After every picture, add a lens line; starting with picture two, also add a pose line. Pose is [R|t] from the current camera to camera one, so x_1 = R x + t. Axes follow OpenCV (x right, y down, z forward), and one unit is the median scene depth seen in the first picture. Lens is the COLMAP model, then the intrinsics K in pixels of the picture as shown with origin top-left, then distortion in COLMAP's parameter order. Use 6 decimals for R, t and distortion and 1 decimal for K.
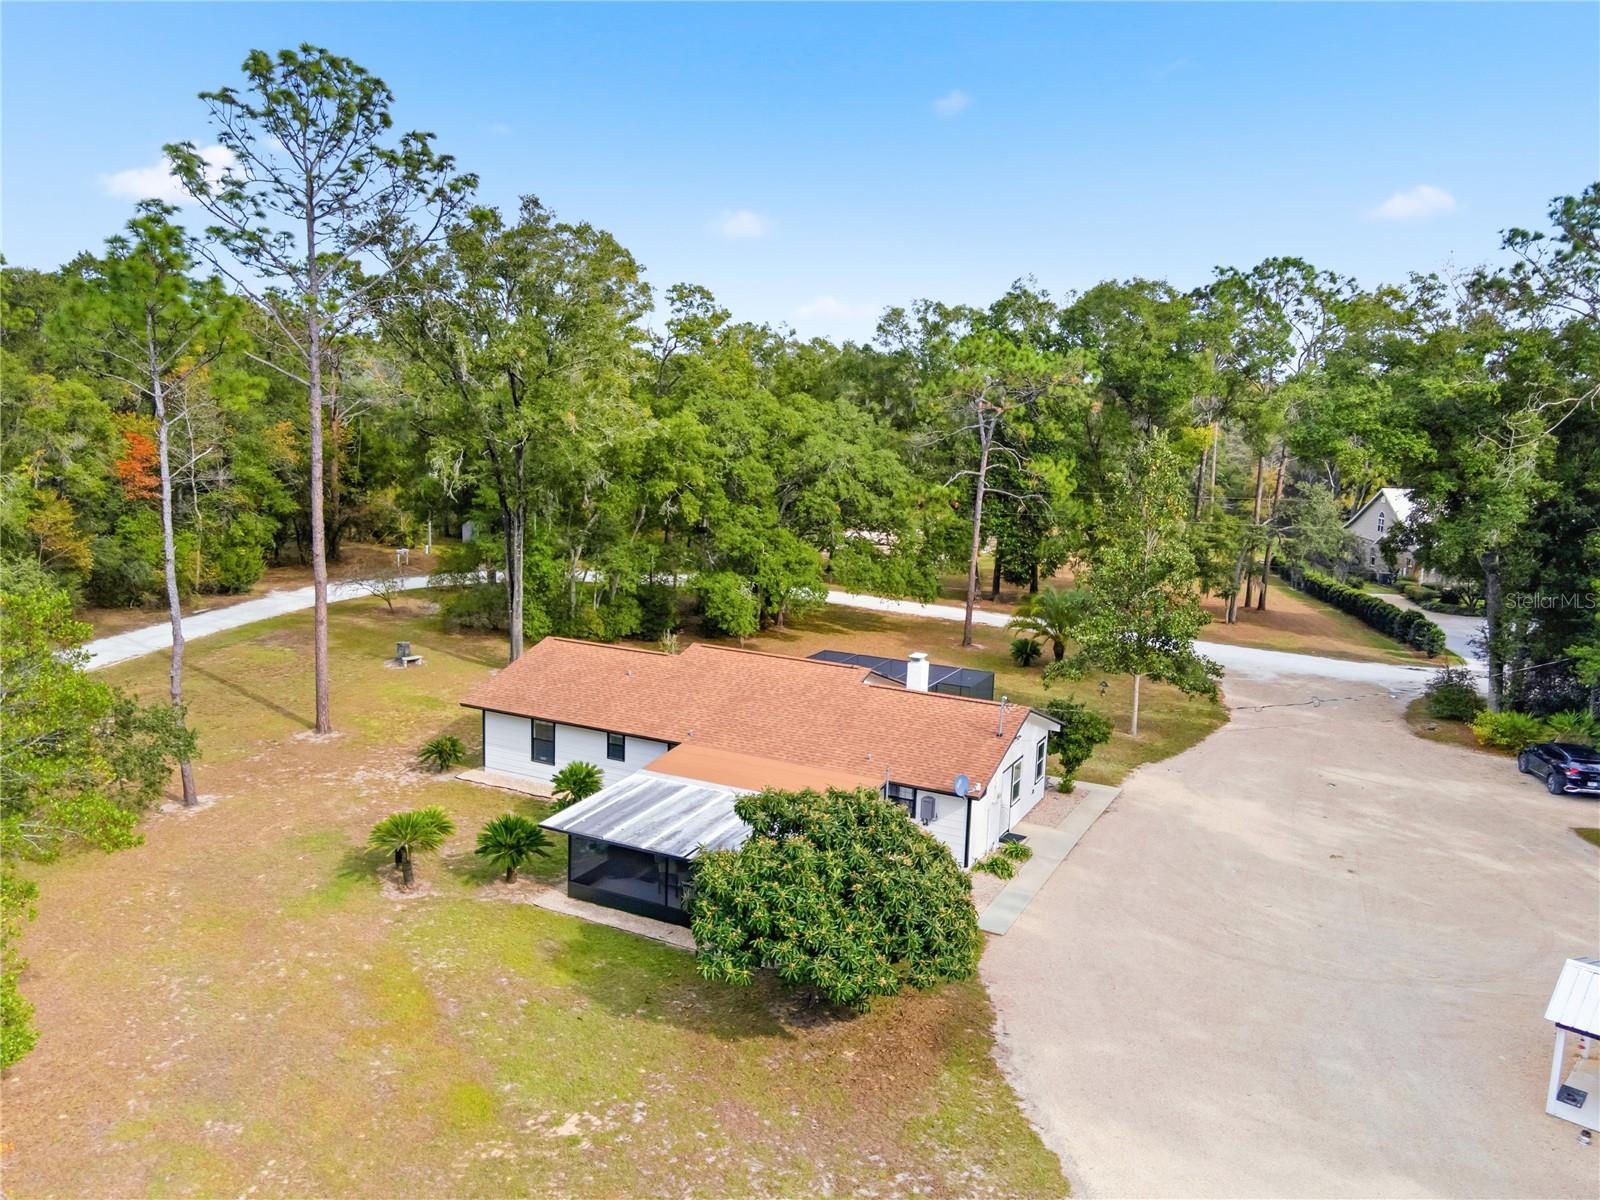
lens RADIAL K [[1210.4, 0, 808.2], [0, 1210.4, 599.9], [0, 0, 1]] dist [0.003171, 0.051838]
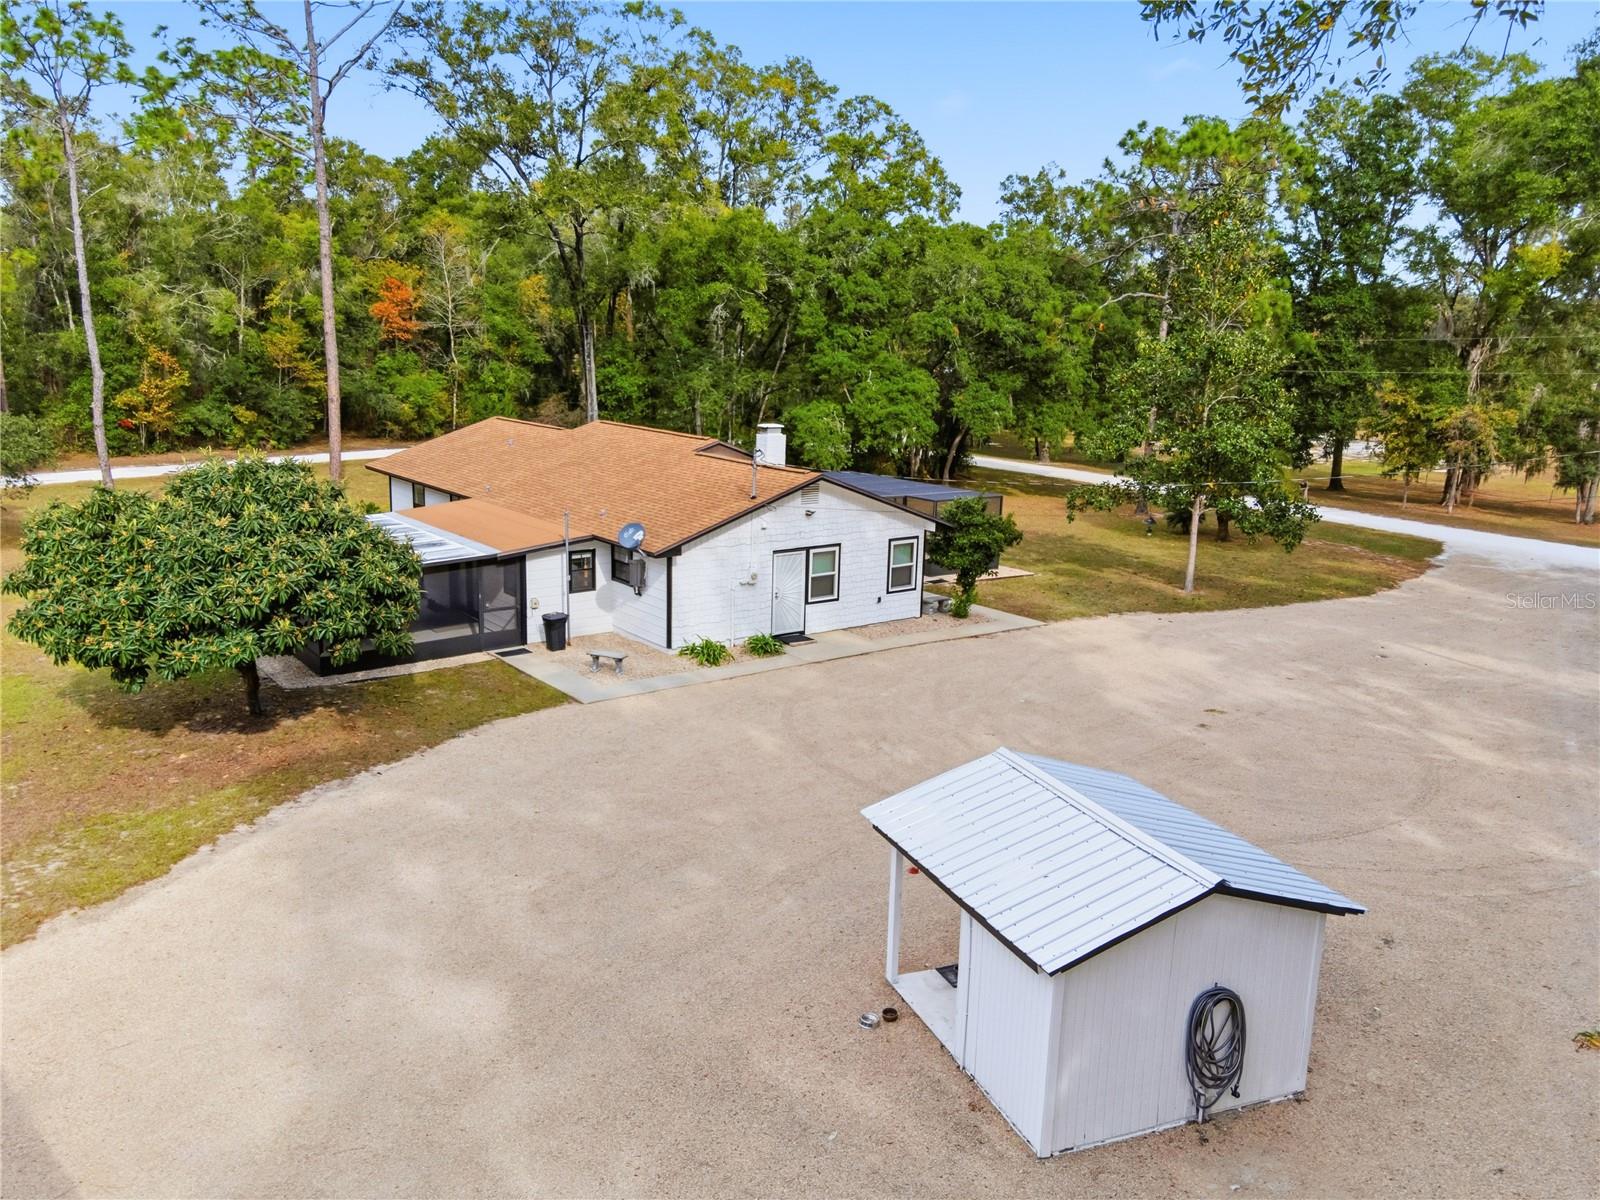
lens RADIAL K [[1210.4, 0, 808.2], [0, 1210.4, 599.9], [0, 0, 1]] dist [0.003171, 0.051838]
pose [[0.905432, 0.087611, -0.415351, 0.498813], [-0.072927, 0.996026, 0.051118, 0.128929], [0.418179, -0.015994, 0.908224, 0.283492]]
